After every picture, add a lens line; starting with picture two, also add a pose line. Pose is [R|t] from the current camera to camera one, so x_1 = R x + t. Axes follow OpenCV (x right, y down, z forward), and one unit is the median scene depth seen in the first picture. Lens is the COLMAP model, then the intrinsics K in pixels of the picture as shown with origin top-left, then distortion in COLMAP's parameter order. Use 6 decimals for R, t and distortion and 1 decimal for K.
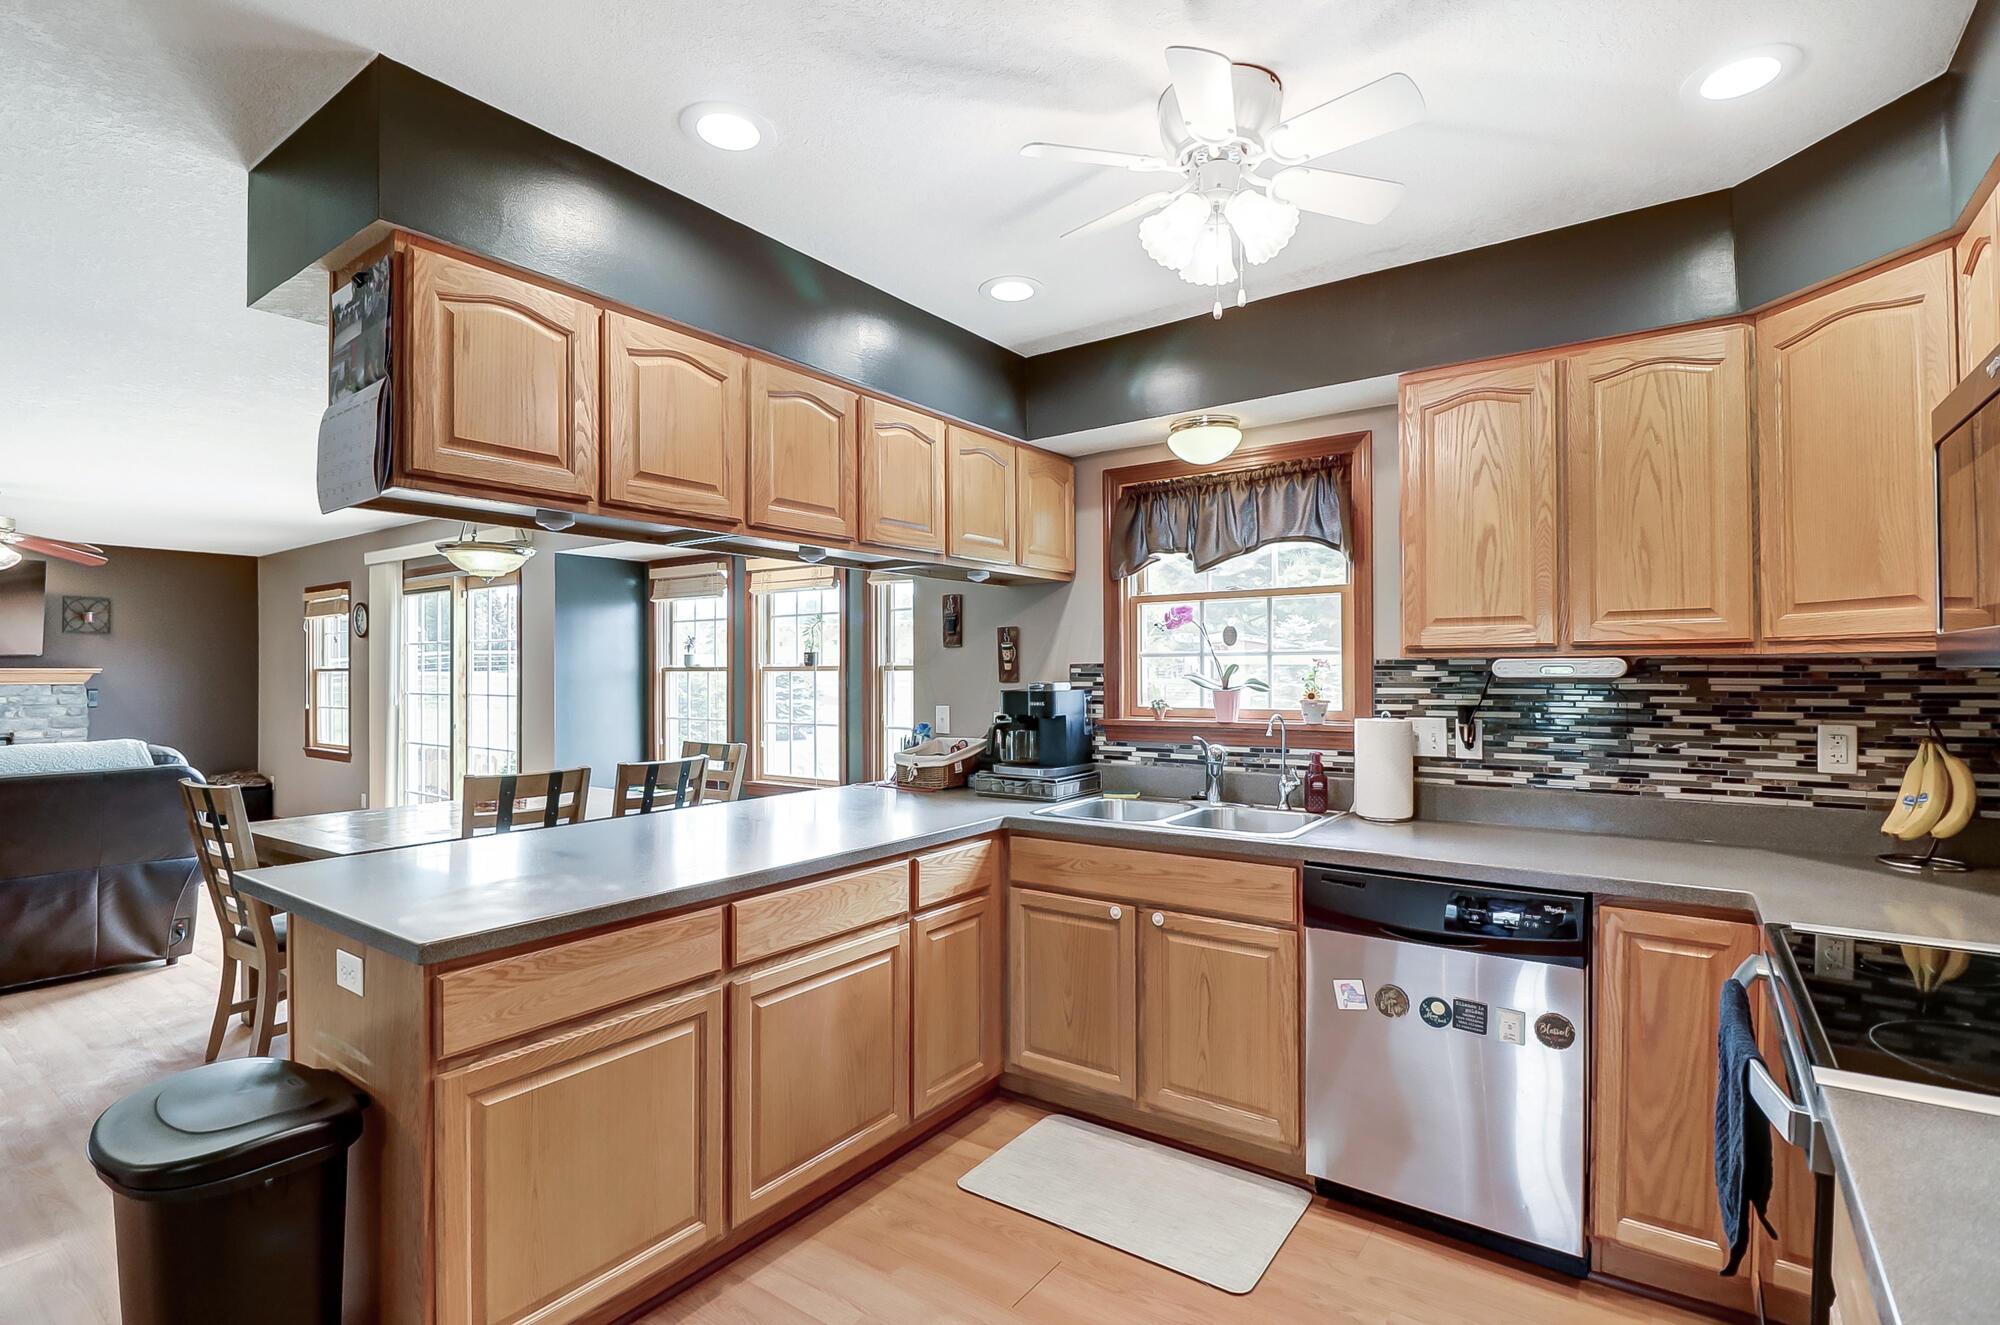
lens RADIAL K [[951.0, 0, 993.6], [0, 951.0, 663.9], [0, 0, 1]] dist [-0.009058, -0.008809]
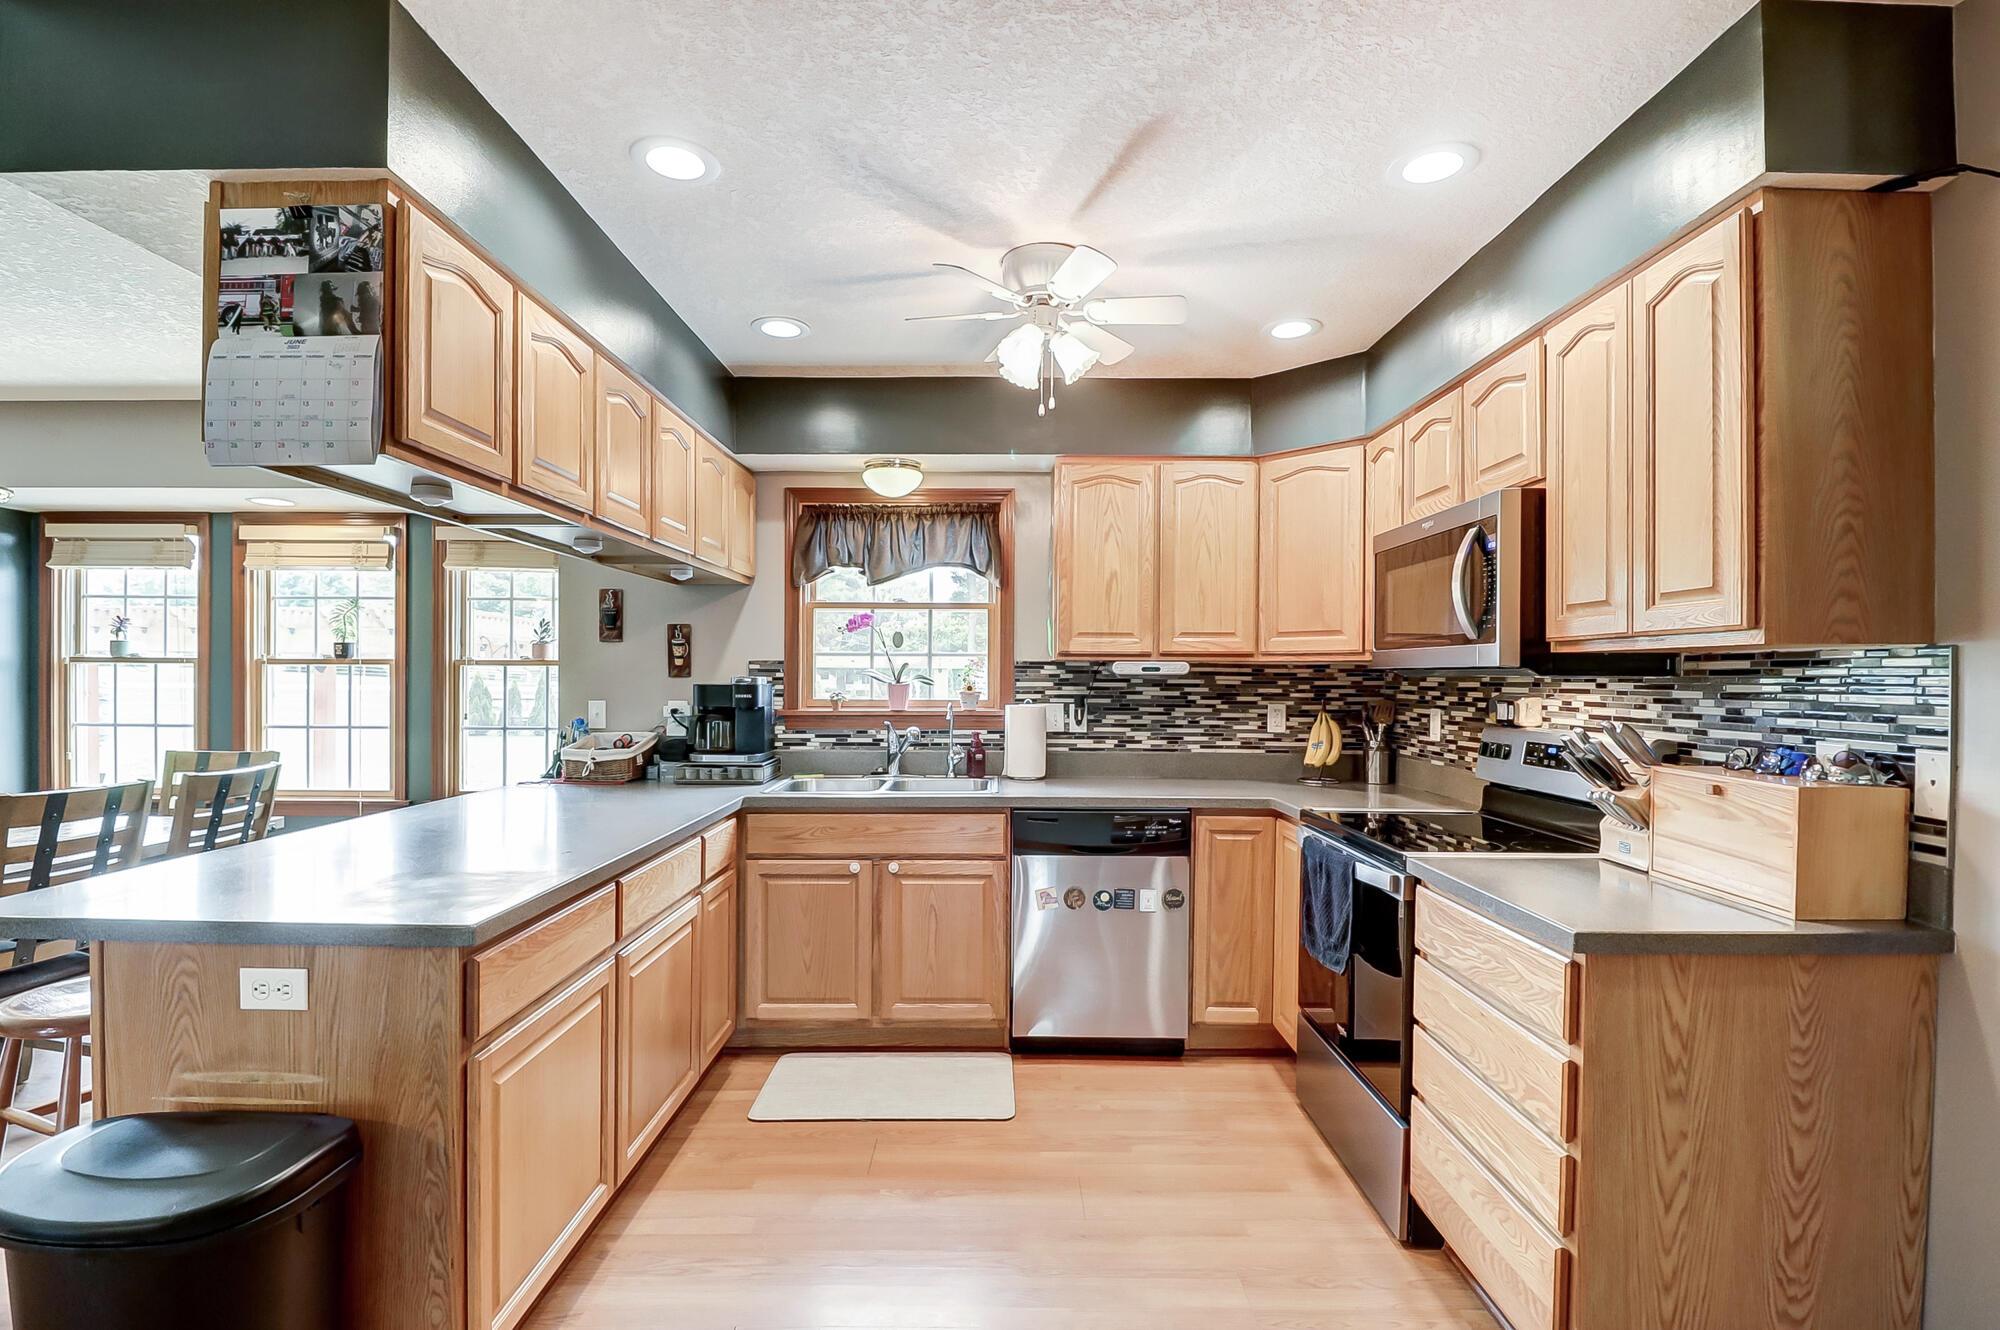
lens RADIAL K [[951.0, 0, 1015.3], [0, 951.0, 678.2], [0, 0, 1]] dist [-0.009058, -0.008809]
pose [[0.801677, 0.007654, 0.597708, -0.425250], [-0.014074, 0.999883, 0.006073, 0.012359], [-0.597591, -0.013281, 0.801691, -0.079135]]
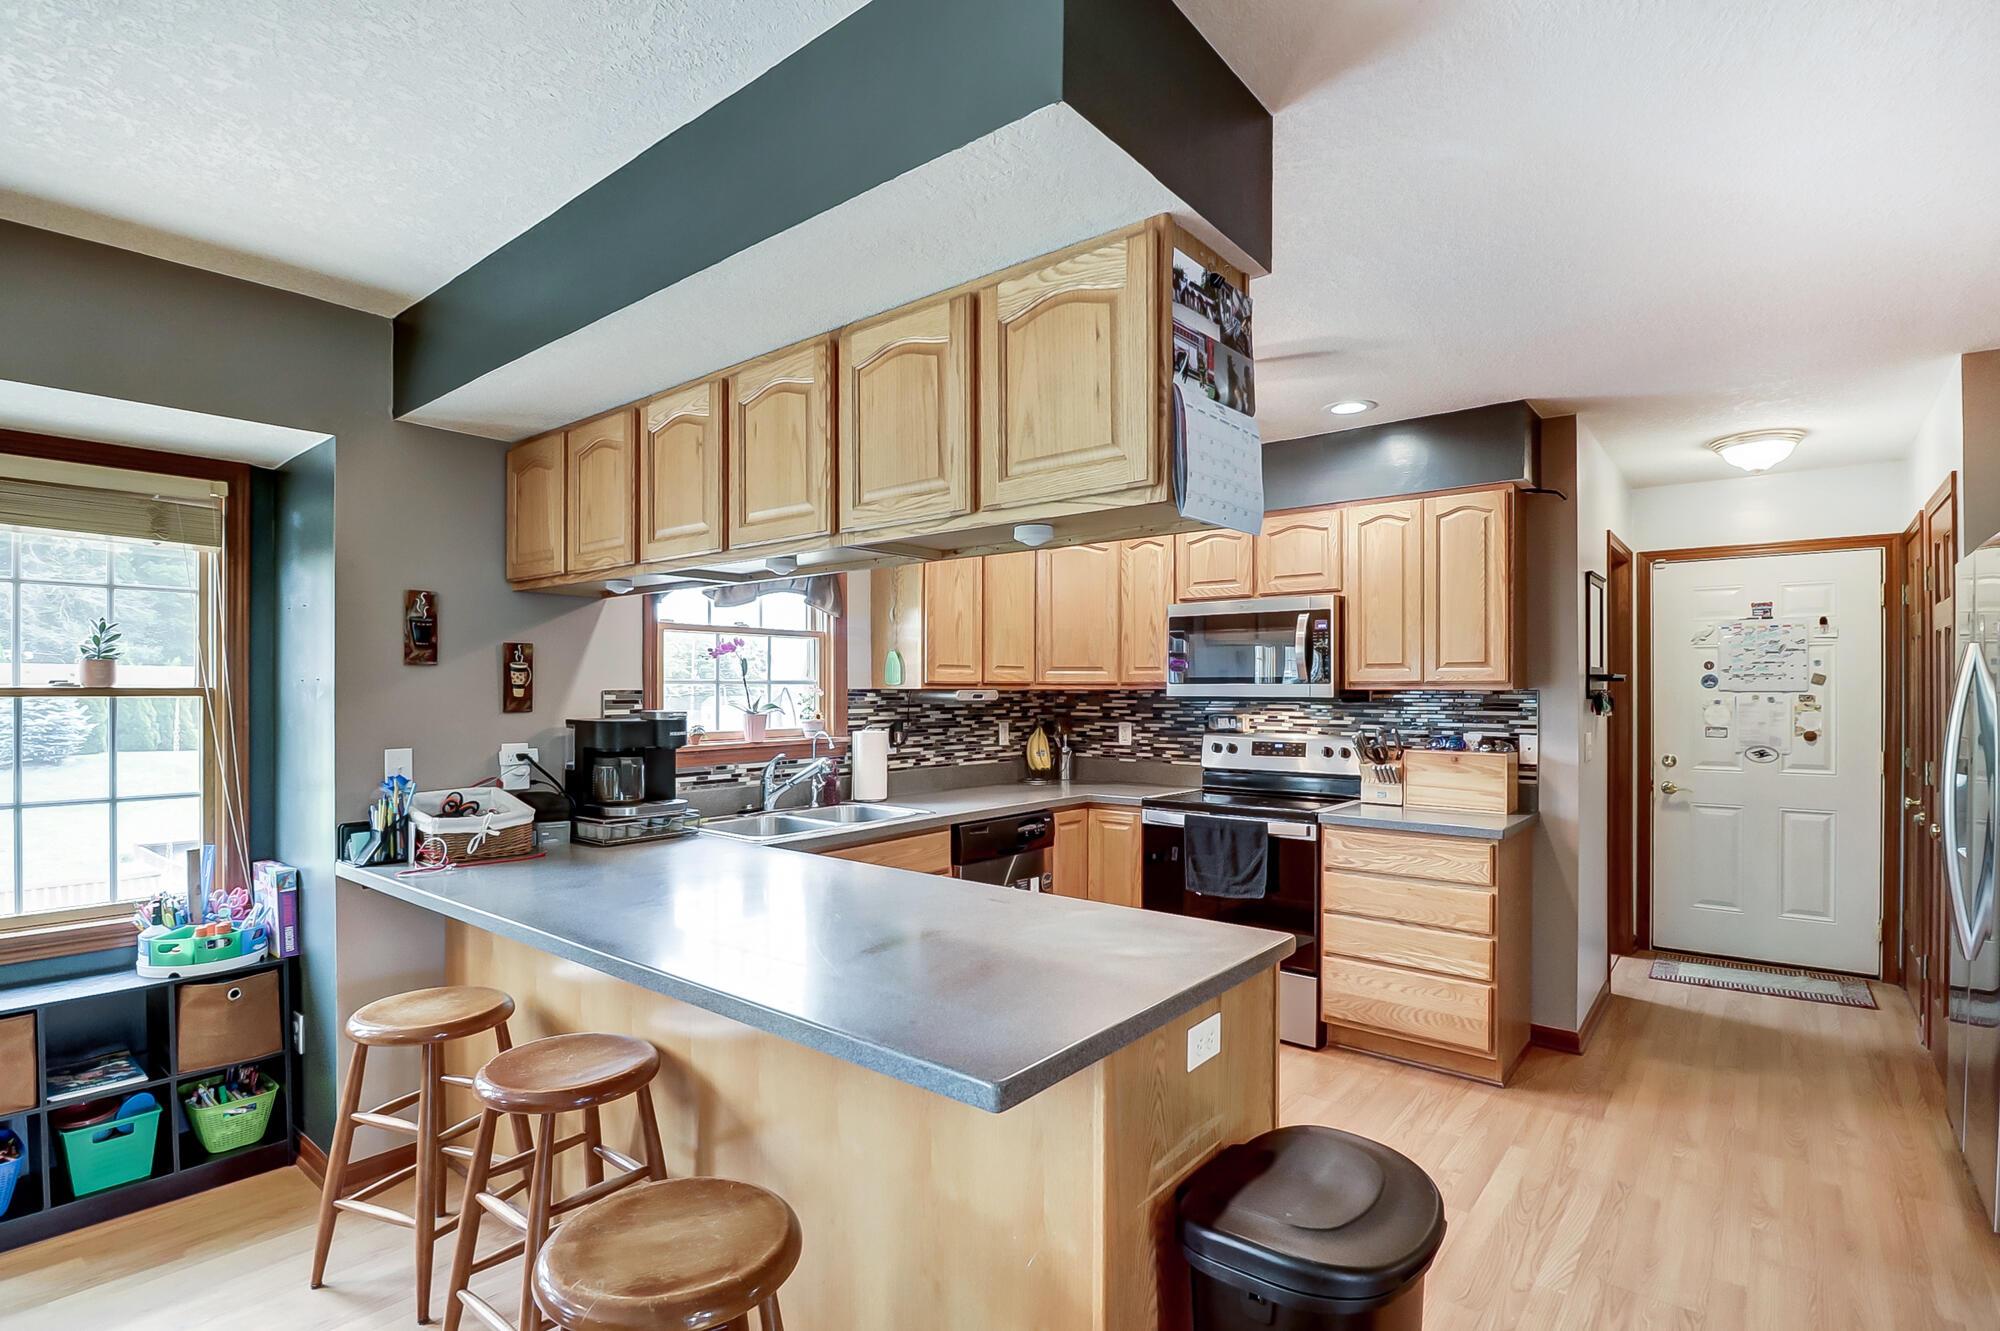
lens RADIAL K [[951.0, 0, 999.8], [0, 951.0, 683.7], [0, 0, 1]] dist [-0.009058, -0.008809]
pose [[0.052395, 0.009440, 0.998582, -1.039456], [-0.009747, 0.999913, -0.008941, -0.002123], [-0.998579, -0.009264, 0.052483, 0.751660]]
